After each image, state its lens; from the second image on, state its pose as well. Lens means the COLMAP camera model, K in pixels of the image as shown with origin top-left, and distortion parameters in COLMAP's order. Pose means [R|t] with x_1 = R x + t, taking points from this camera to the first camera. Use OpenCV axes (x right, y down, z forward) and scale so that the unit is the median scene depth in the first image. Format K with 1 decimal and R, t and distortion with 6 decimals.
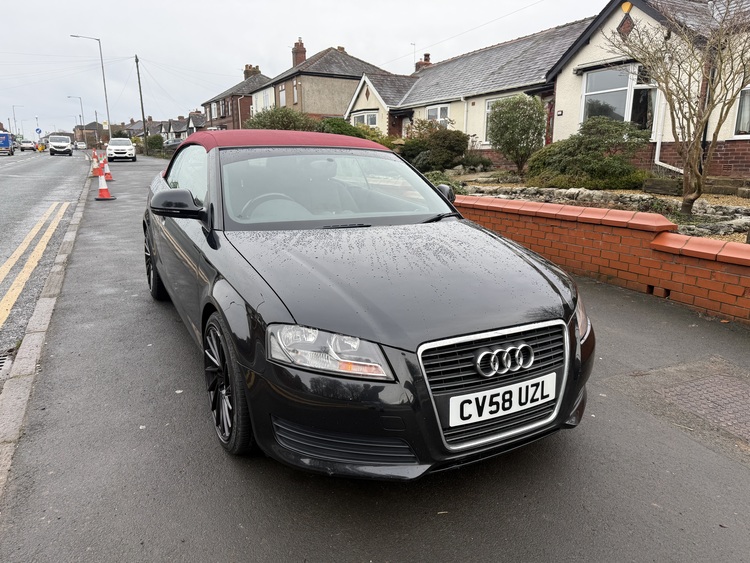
lens RADIAL K [[531.9, 0, 375.0], [0, 531.9, 281.5], [0, 0, 1]] dist [0.056016, -0.000728]
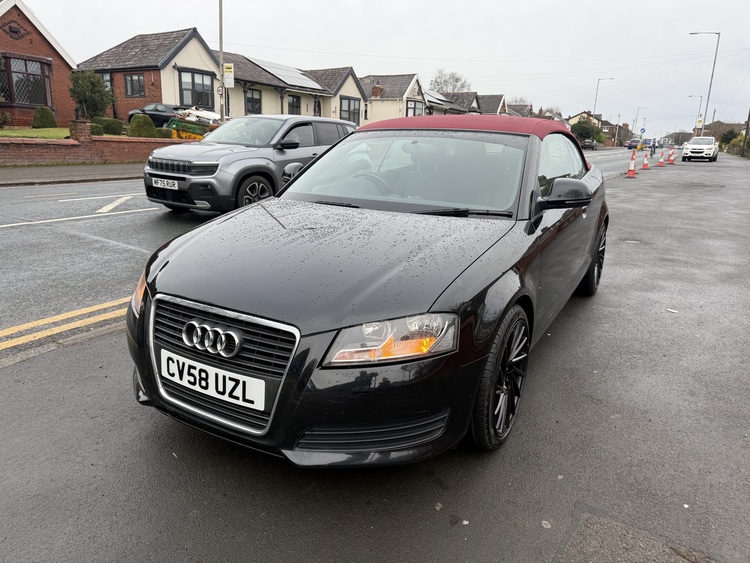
lens RADIAL K [[531.9, 0, 375.0], [0, 531.9, 281.5], [0, 0, 1]] dist [0.056016, -0.000728]
pose [[0.533948, 0.229845, -0.813678, 1.132663], [-0.230230, 0.965503, 0.121651, -0.134726], [0.813569, 0.122378, 0.568445, 0.661502]]
